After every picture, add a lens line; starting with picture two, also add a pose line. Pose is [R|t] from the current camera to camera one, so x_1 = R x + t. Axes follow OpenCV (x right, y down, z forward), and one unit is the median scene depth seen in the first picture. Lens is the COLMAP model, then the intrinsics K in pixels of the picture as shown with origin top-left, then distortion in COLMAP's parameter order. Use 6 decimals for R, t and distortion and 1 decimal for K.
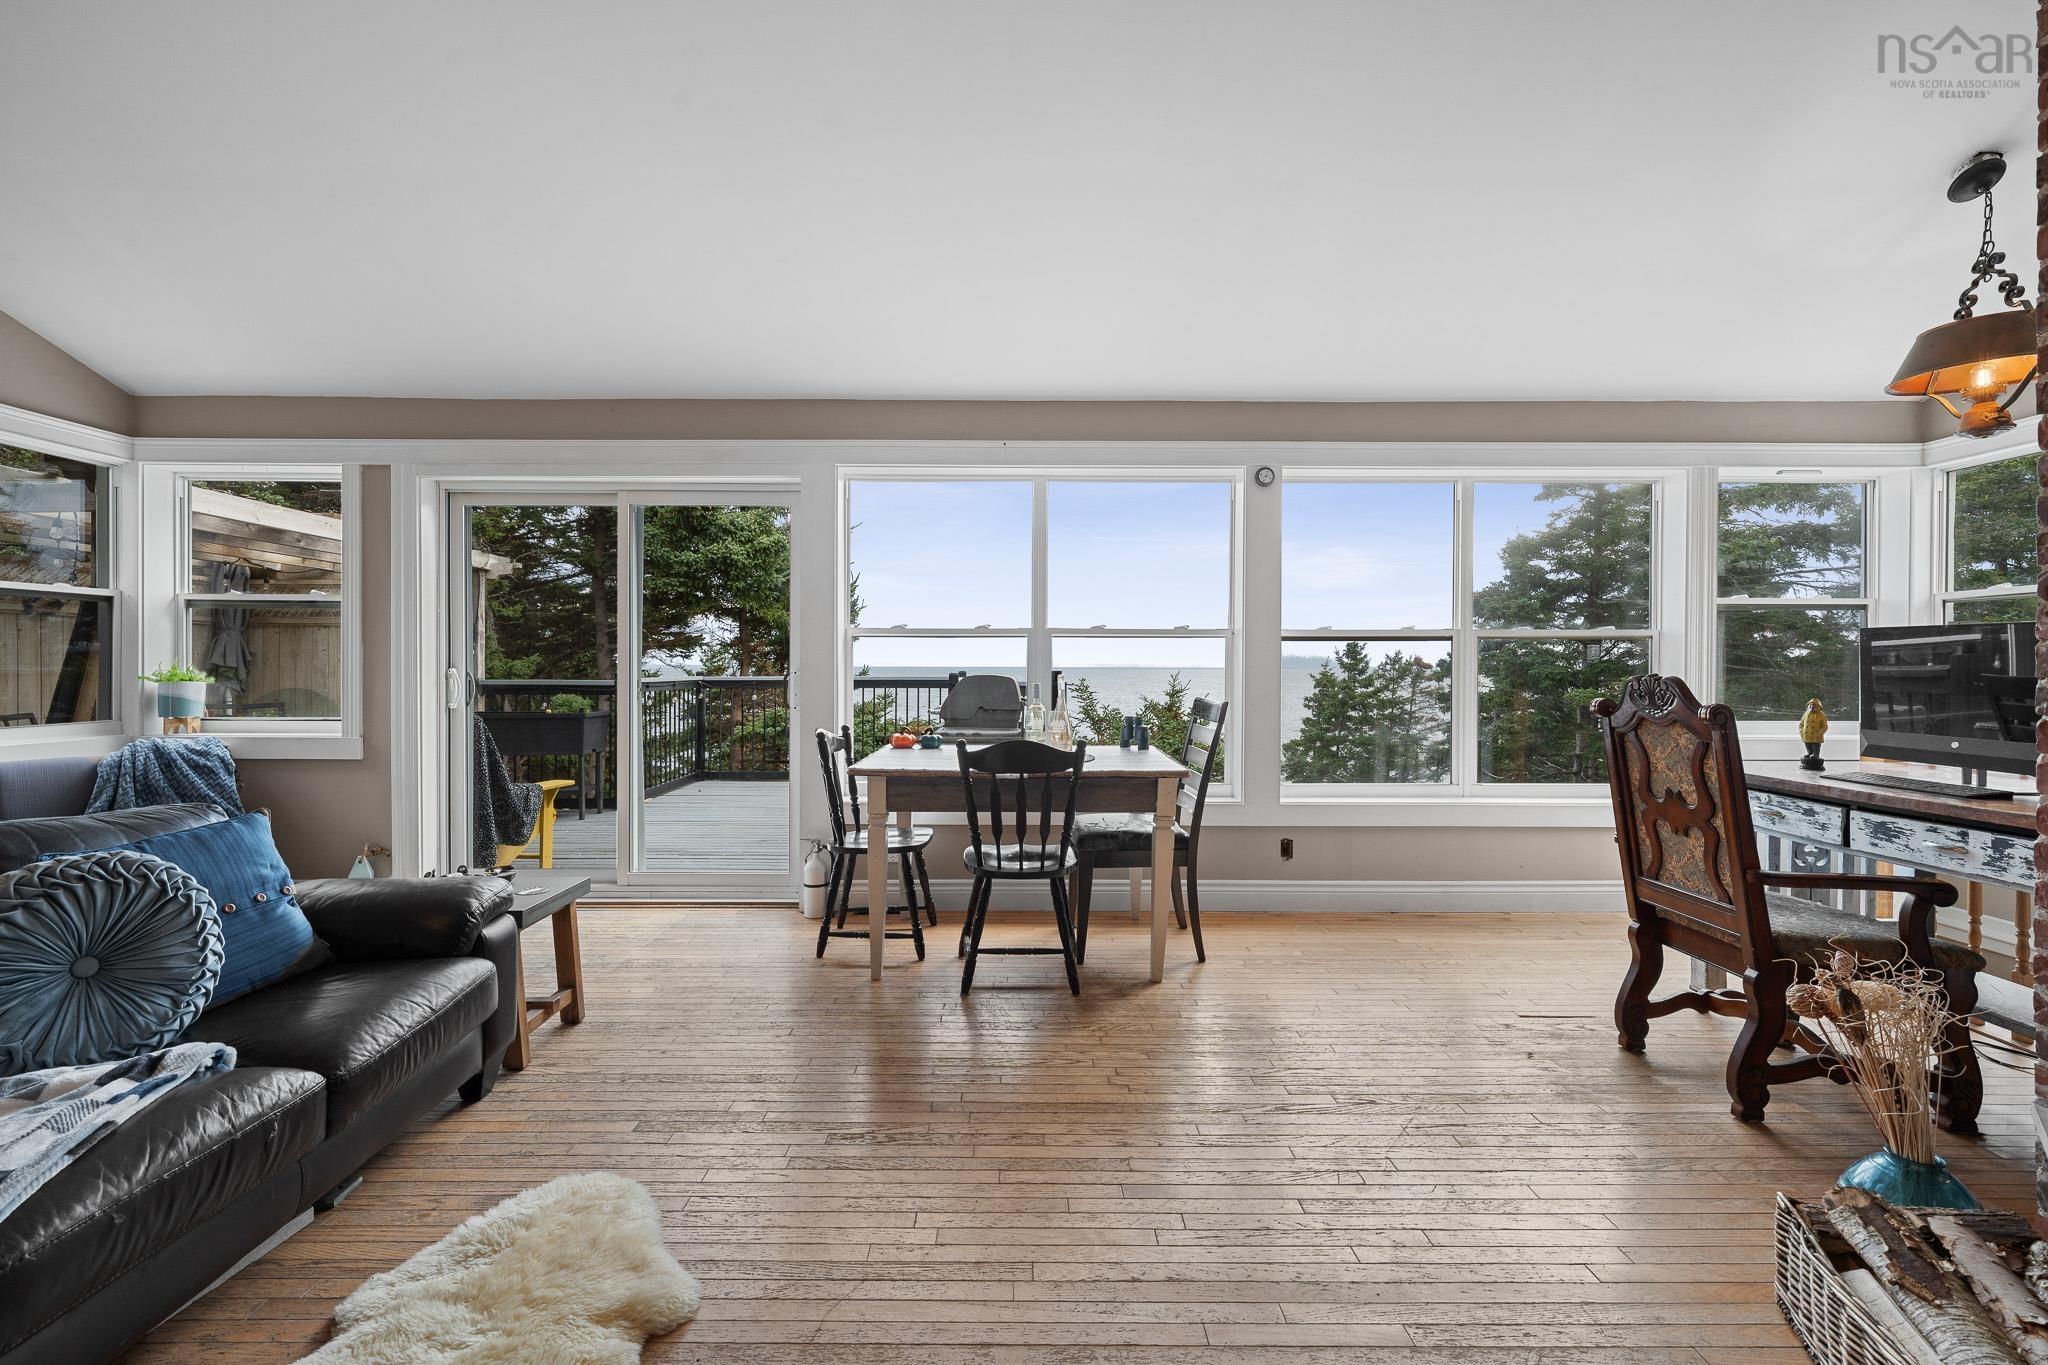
lens RADIAL K [[872.4, 0, 1020.4], [0, 872.4, 672.5], [0, 0, 1]] dist [0.000278, 0.000005]
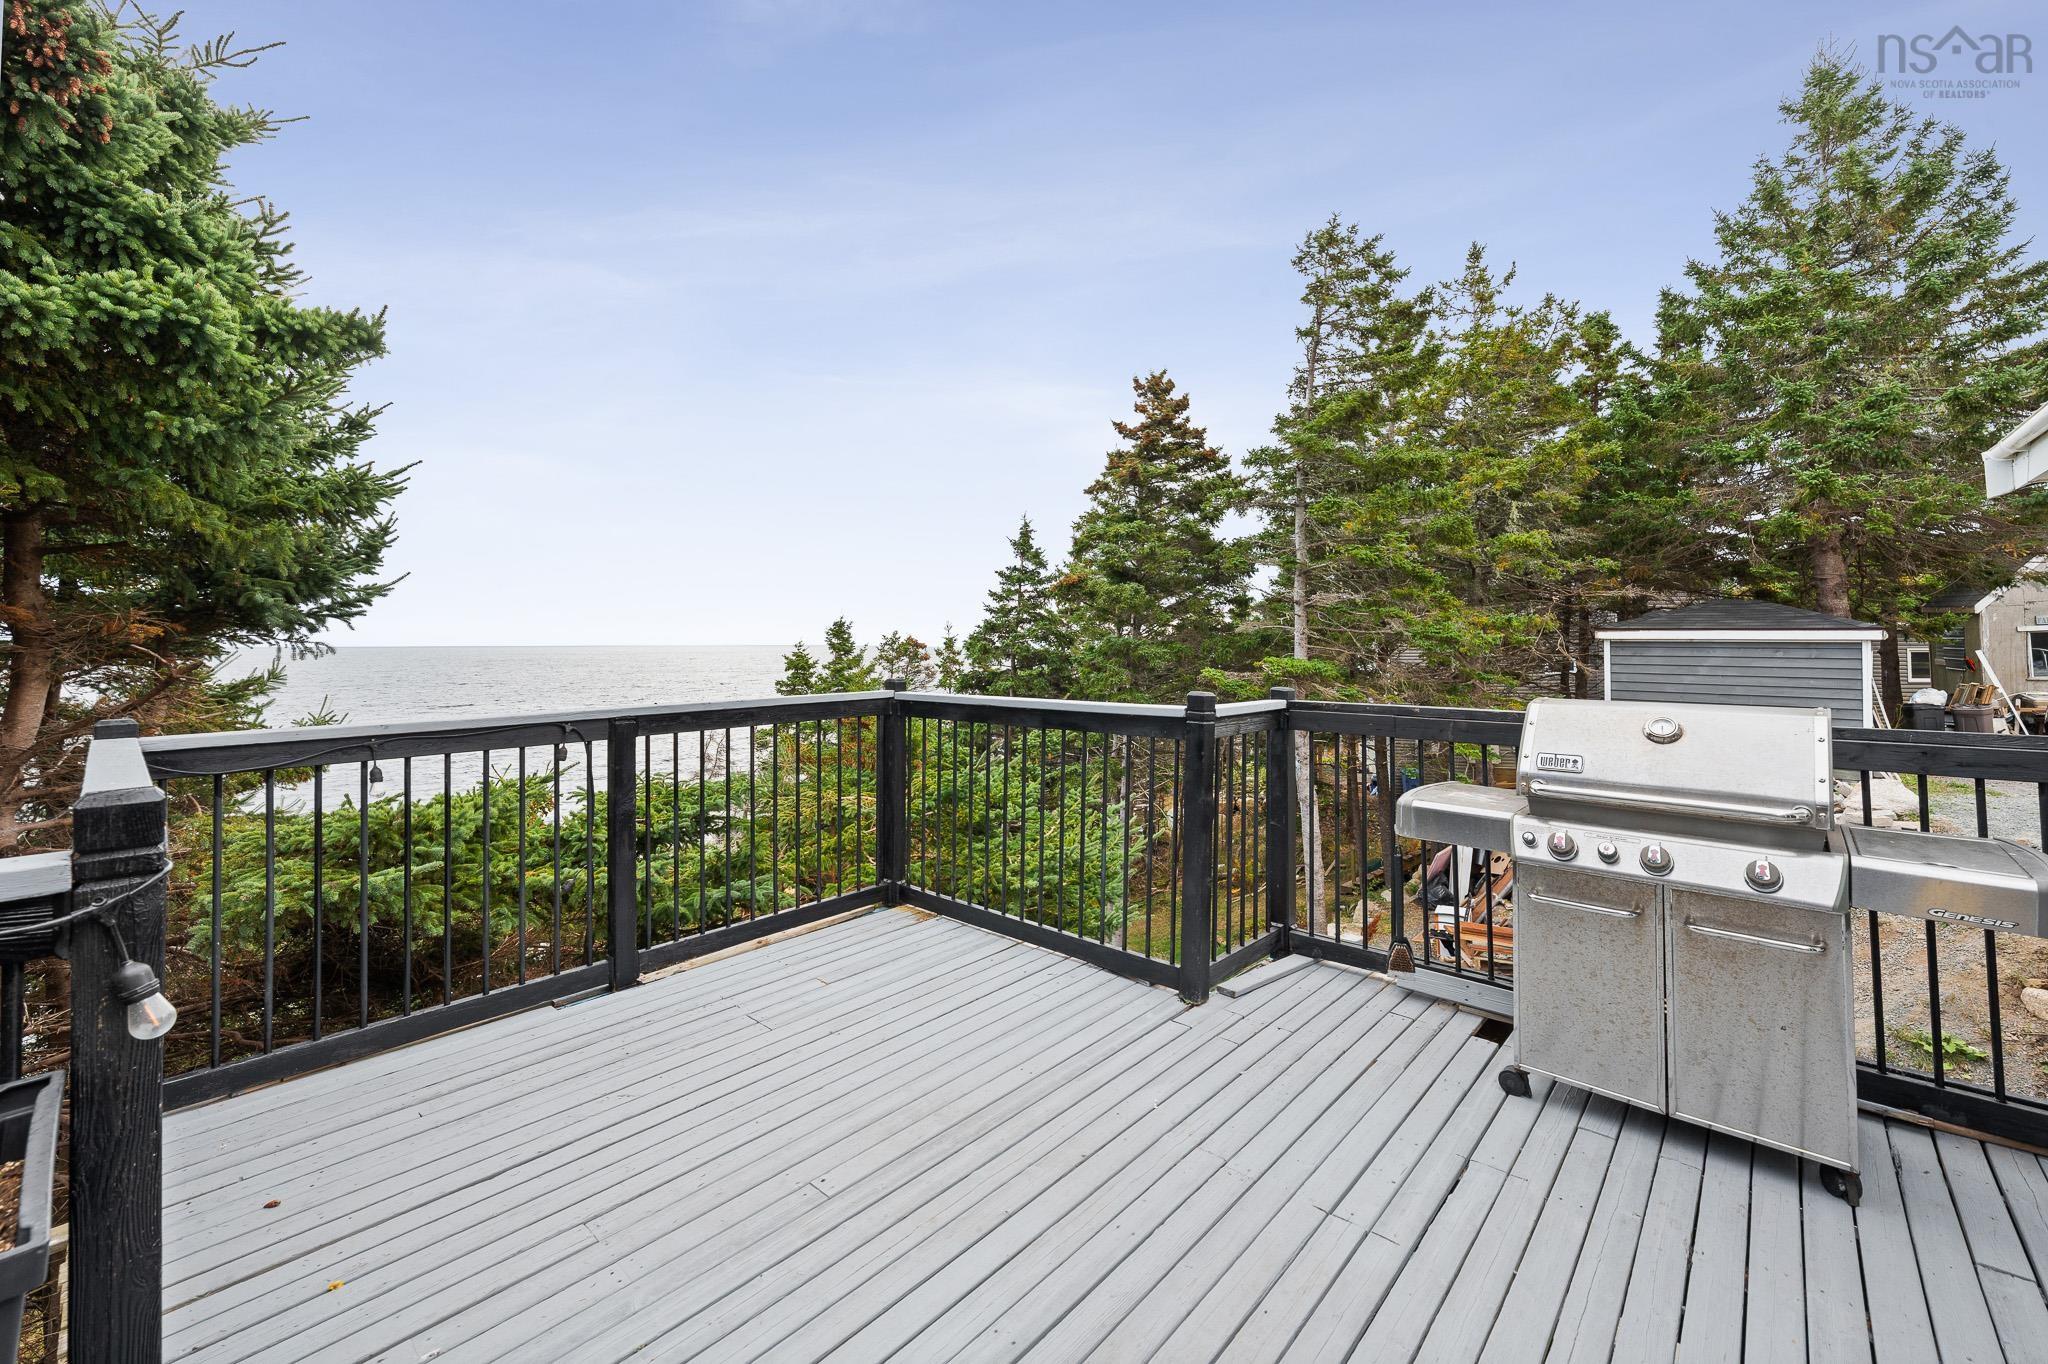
lens RADIAL K [[830.7, 0, 1021.7], [0, 830.7, 663.2], [0, 0, 1]] dist [0.001493, -0.000032]
pose [[0.676861, -0.024102, 0.735716, -0.837442], [0.008603, 0.999655, 0.024834, -0.053649], [-0.736060, -0.010480, 0.676835, 1.423886]]
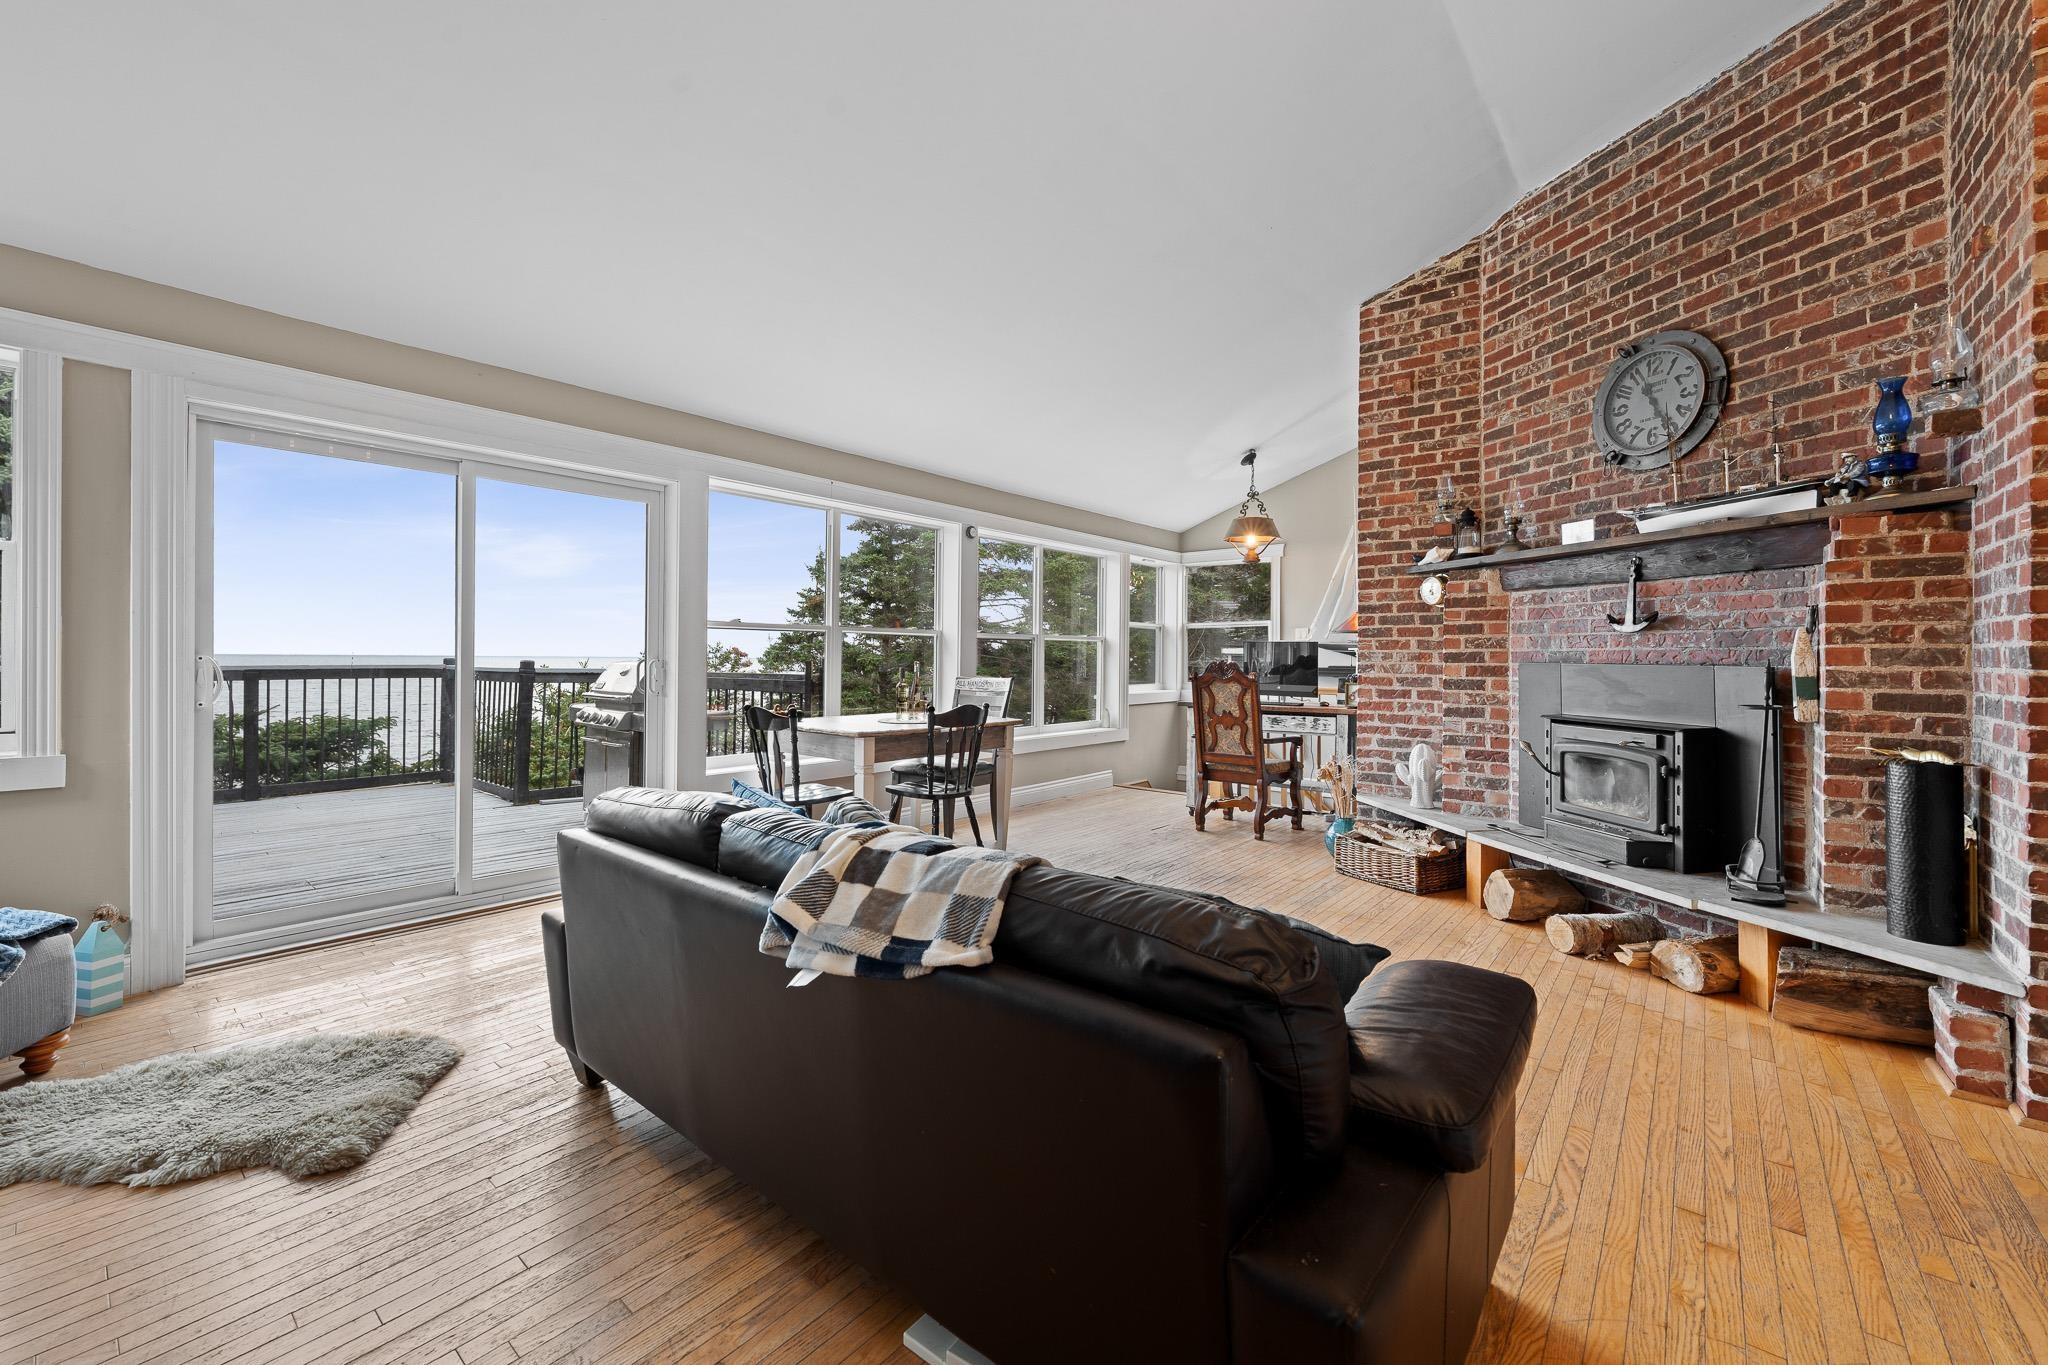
lens RADIAL K [[822.6, 0, 1016.7], [0, 822.6, 659.1], [0, 0, 1]] dist [-0.000918, -0.000202]
pose [[0.645054, 0.000346, 0.764137, -0.765910], [0.000375, 1.000000, -0.000770, -0.000840], [-0.764137, 0.000783, 0.645053, 0.006851]]
